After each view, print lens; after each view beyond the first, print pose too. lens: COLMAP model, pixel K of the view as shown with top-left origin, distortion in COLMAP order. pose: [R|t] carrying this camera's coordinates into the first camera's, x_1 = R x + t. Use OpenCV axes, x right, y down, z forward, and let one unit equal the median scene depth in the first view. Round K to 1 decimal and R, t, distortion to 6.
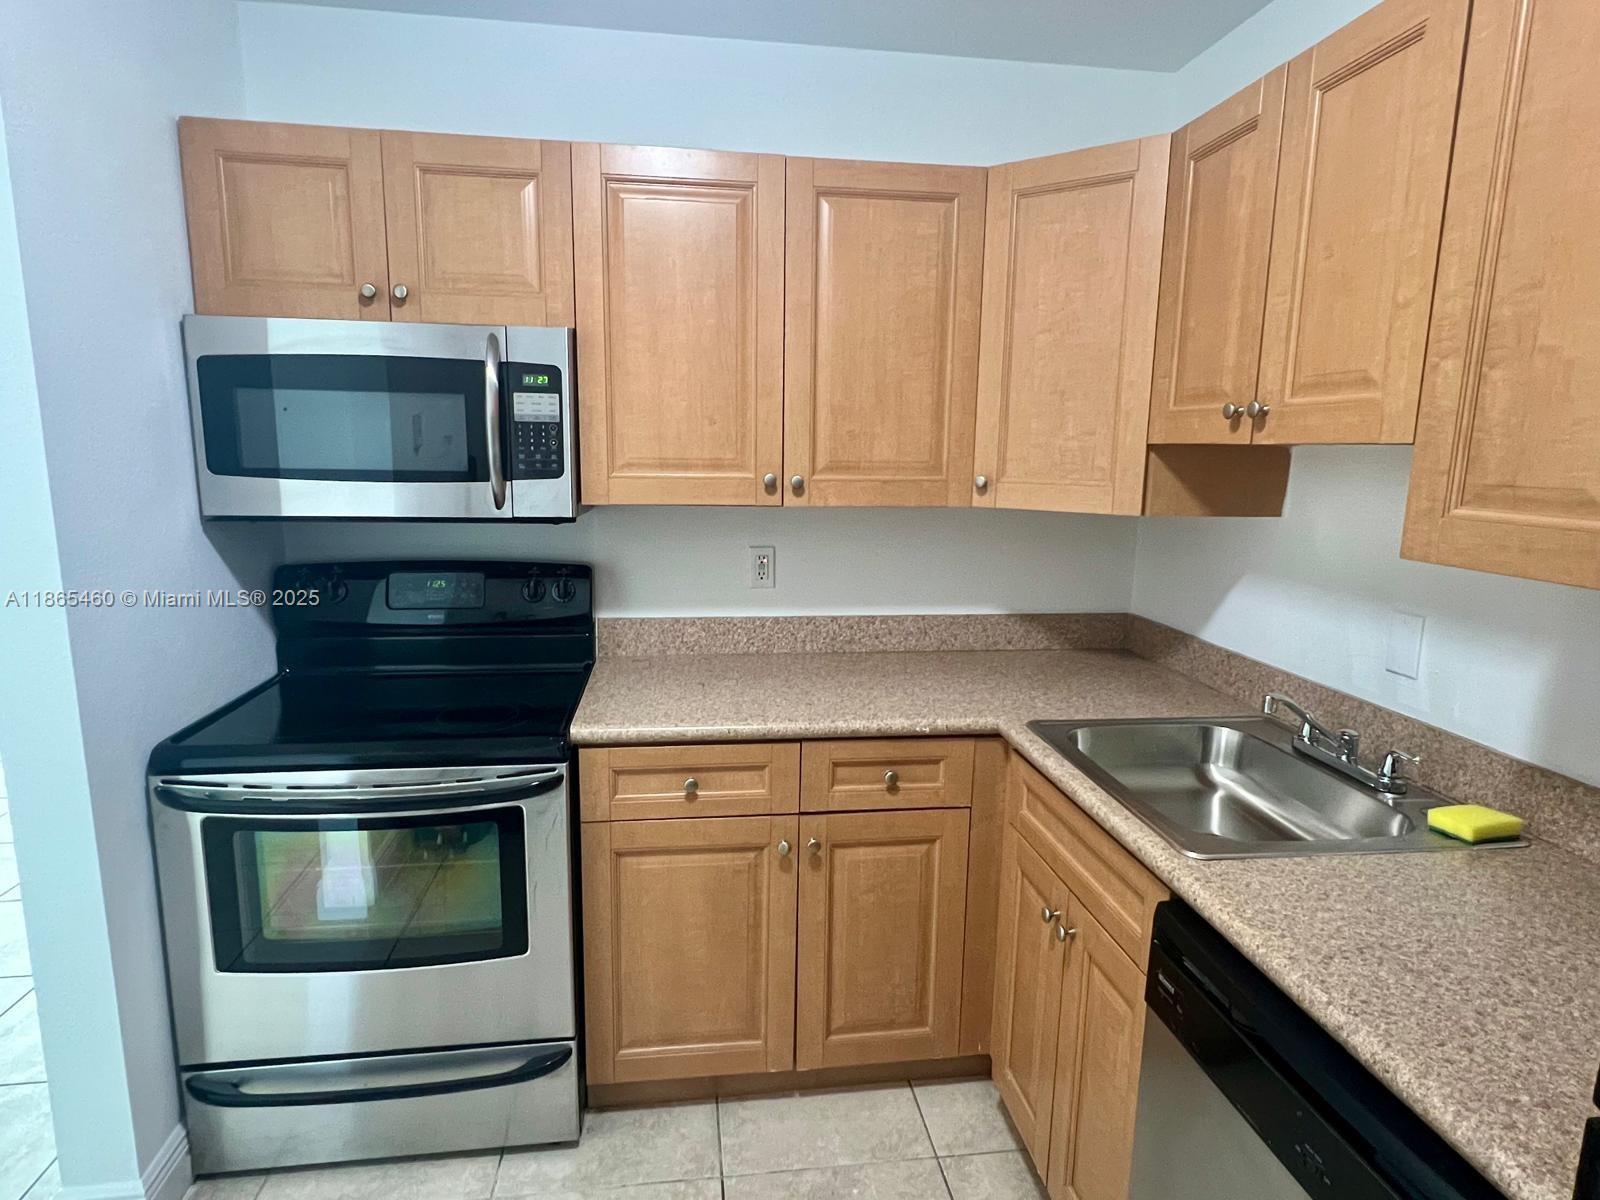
lens RADIAL K [[882.7, 0, 798.4], [0, 882.7, 596.8], [0, 0, 1]] dist [0.001441, 0.000188]
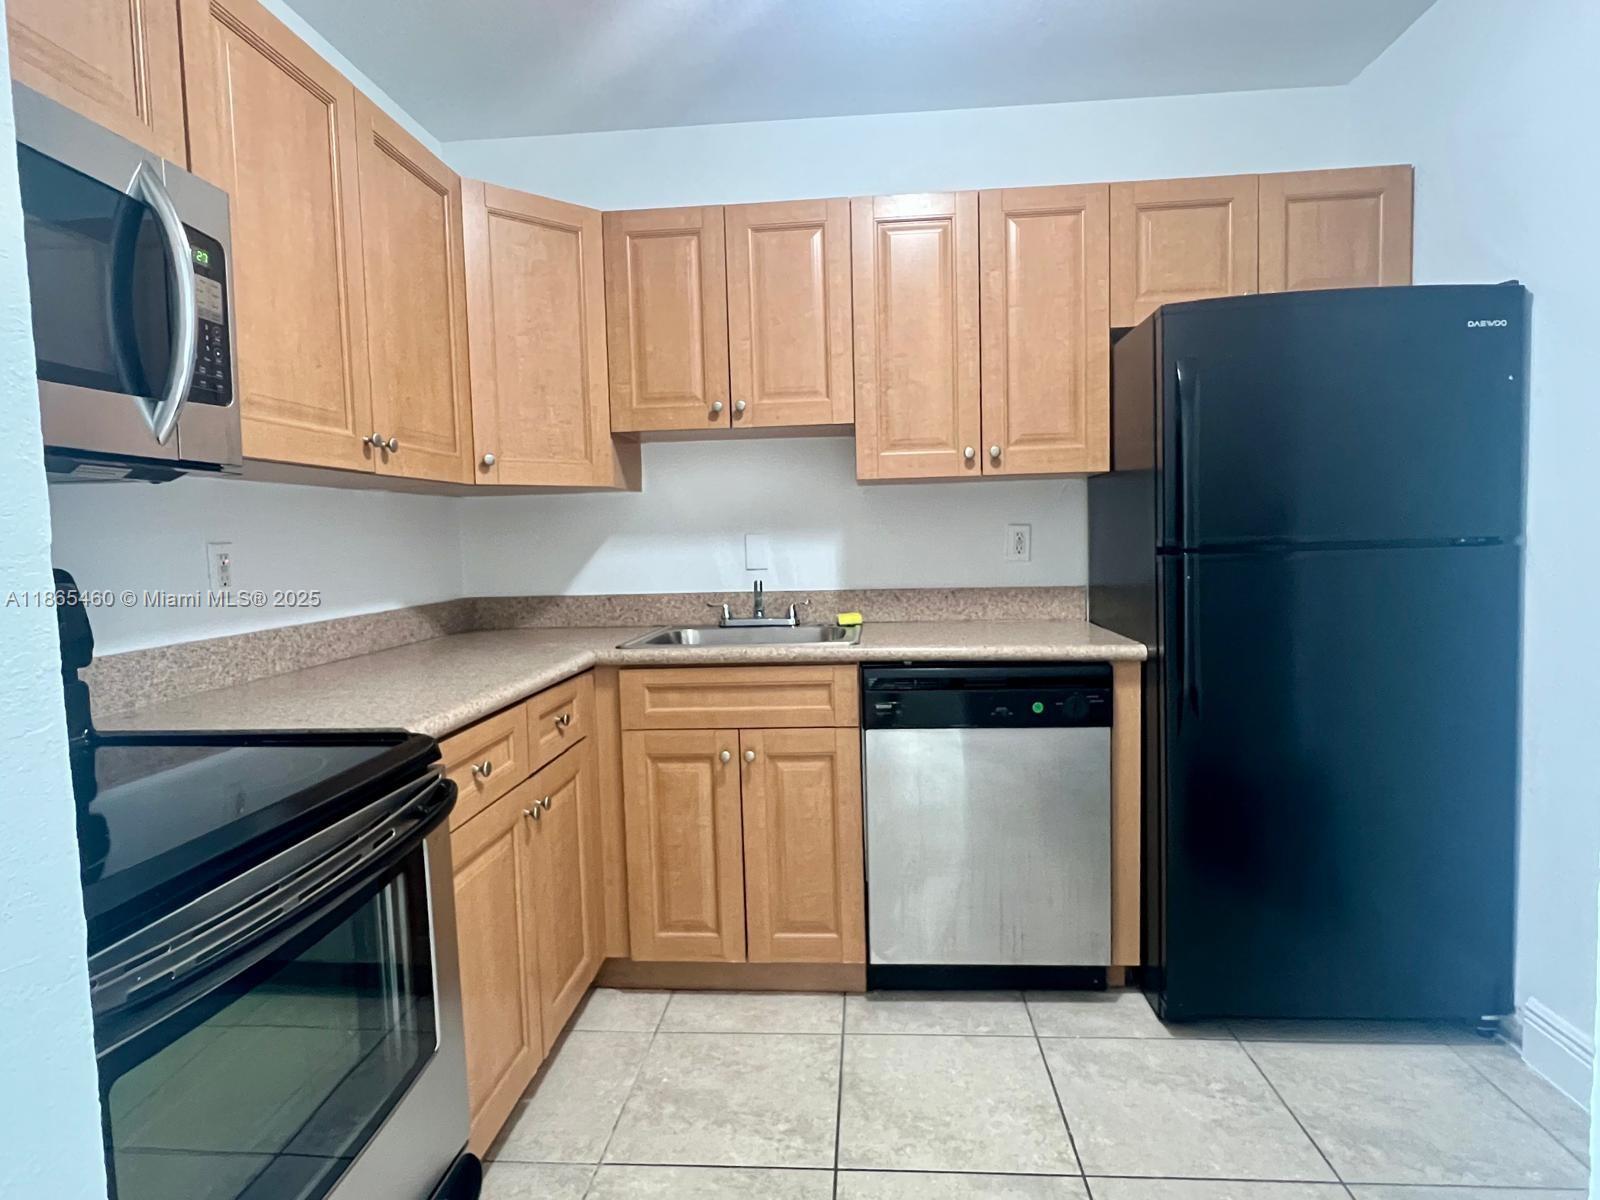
lens RADIAL K [[895.6, 0, 799.6], [0, 895.6, 597.5], [0, 0, 1]] dist [0.000002, -0.000427]
pose [[0.207637, -0.088217, 0.974220, -0.832914], [0.195670, 0.979543, 0.046996, 0.060752], [-0.958436, 0.180867, 0.220651, 0.436902]]
